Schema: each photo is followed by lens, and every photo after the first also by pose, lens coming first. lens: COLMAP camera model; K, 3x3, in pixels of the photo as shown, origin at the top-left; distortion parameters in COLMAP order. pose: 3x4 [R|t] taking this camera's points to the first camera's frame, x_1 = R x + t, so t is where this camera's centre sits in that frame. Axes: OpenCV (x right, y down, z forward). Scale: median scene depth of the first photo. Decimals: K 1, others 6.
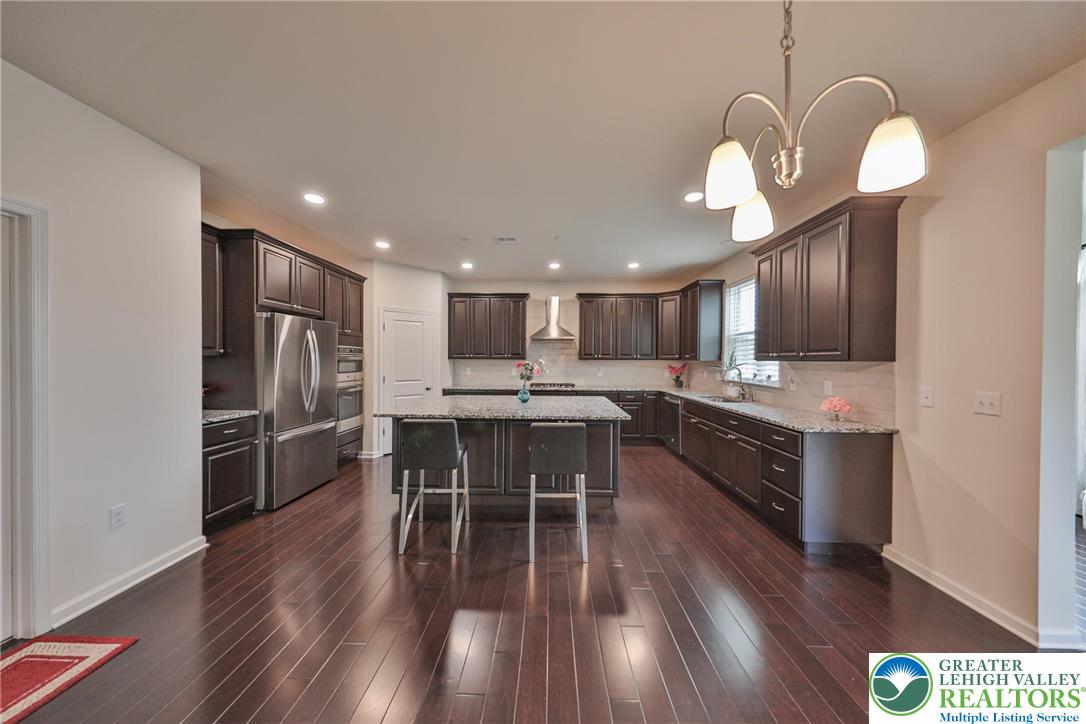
lens RADIAL K [[357.4, 0, 543.0], [0, 357.4, 368.4], [0, 0, 1]] dist [0.000600, -0.000061]
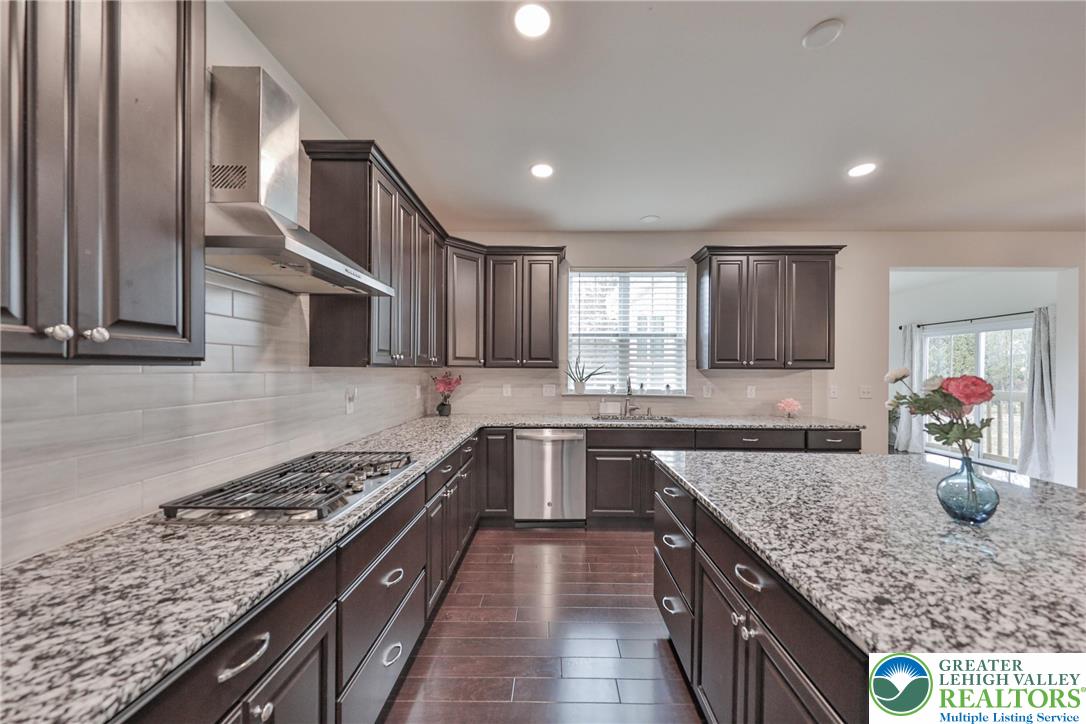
lens RADIAL K [[385.2, 0, 551.9], [0, 385.2, 369.5], [0, 0, 1]] dist [0.006767, -0.000091]
pose [[-0.014406, -0.007966, 0.999864, -0.283337], [0.020934, 0.999747, 0.008267, -0.027166], [-0.999677, 0.021050, -0.014235, 1.068140]]
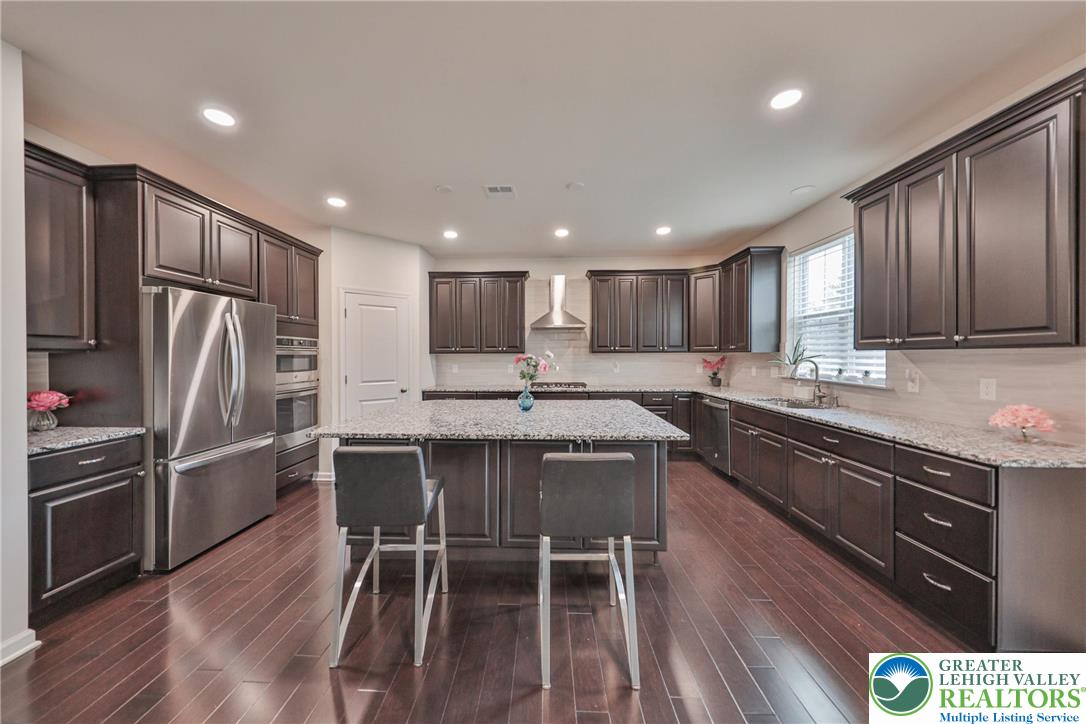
lens RADIAL K [[376.7, 0, 532.1], [0, 376.7, 359.0], [0, 0, 1]] dist [-0.000205, -0.000192]
pose [[0.999780, -0.008411, -0.019220, -0.019926], [0.008123, 0.999854, -0.015010, 0.000982], [0.019344, 0.014851, 0.999703, 0.187636]]
